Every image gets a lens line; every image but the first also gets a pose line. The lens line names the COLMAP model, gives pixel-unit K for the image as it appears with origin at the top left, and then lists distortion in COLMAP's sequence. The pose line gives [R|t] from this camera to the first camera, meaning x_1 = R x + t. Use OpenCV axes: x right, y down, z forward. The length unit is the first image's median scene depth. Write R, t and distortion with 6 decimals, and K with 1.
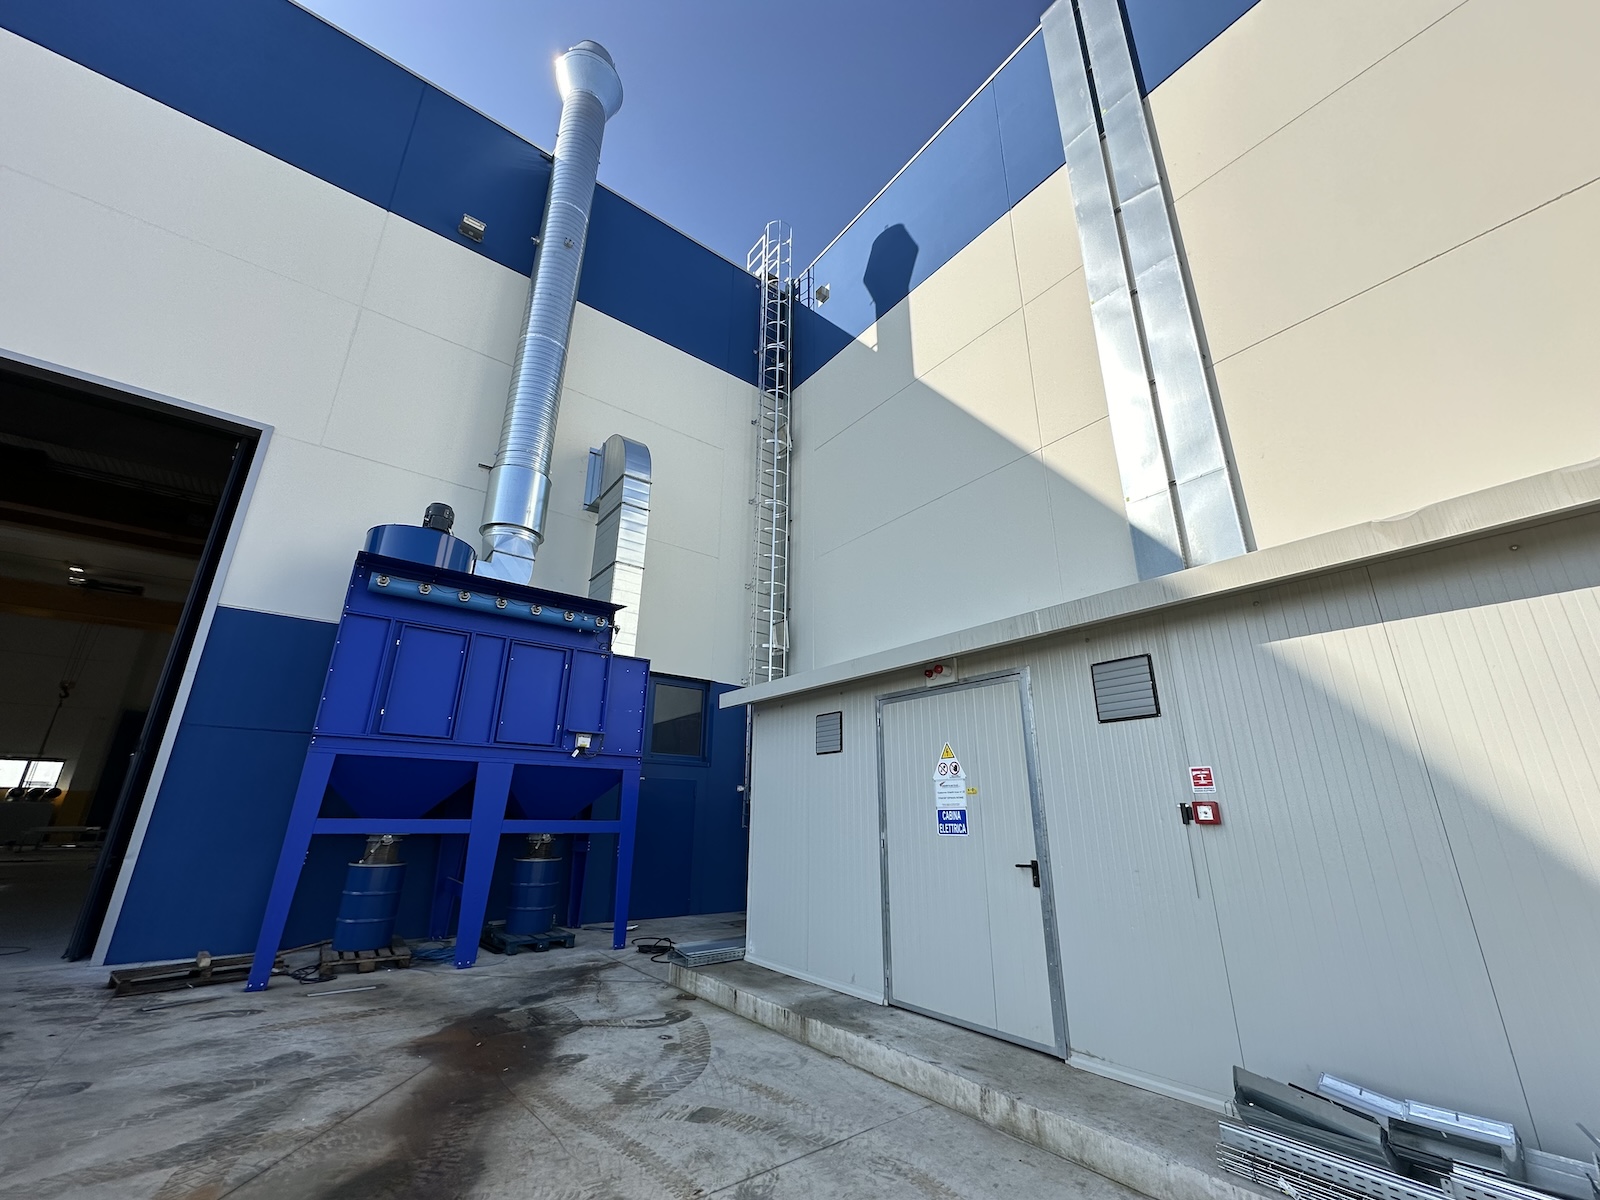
lens RADIAL K [[631.9, 0, 800.0], [0, 631.9, 600.0], [0, 0, 1]] dist [-0.013248, -0.000012]
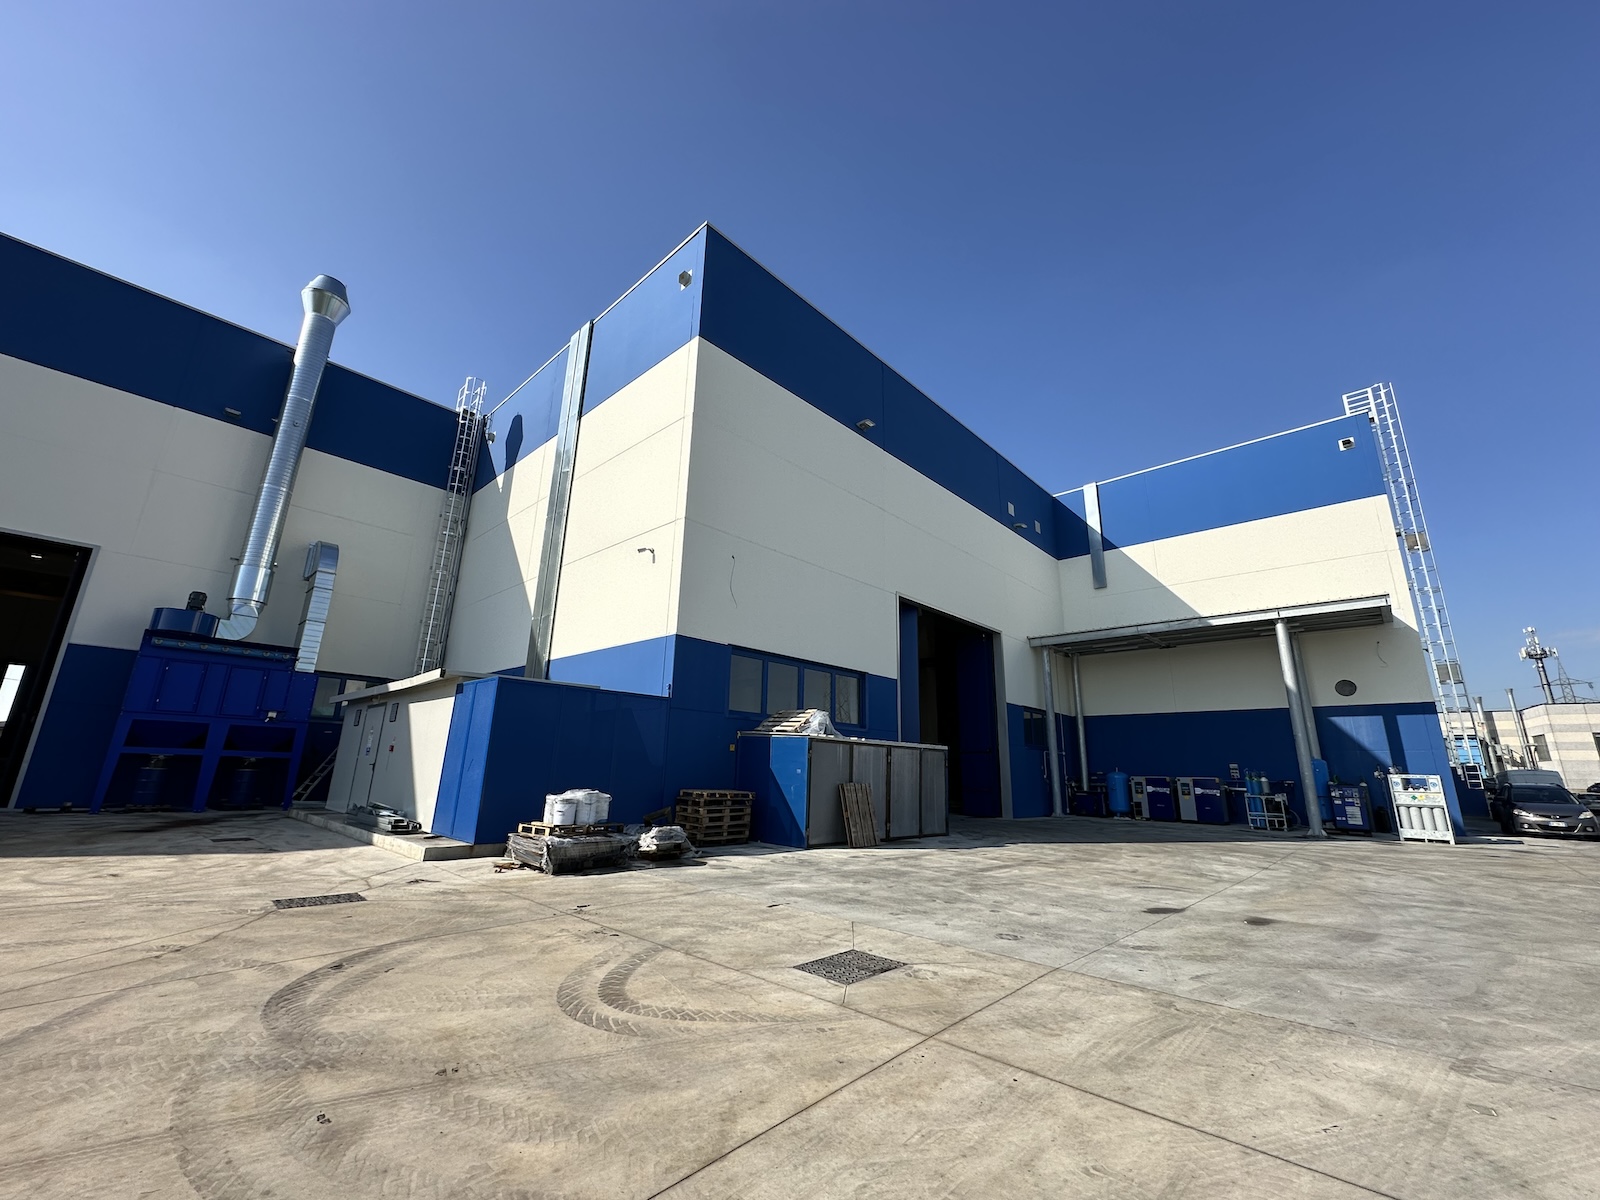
lens RADIAL K [[649.6, 0, 800.0], [0, 649.6, 600.0], [0, 0, 1]] dist [0.000183, -0.000093]
pose [[0.988550, 0.065817, 0.135782, 0.972557], [-0.076202, 0.994434, 0.072755, -0.402608], [-0.130238, -0.082269, 0.988064, -1.201439]]
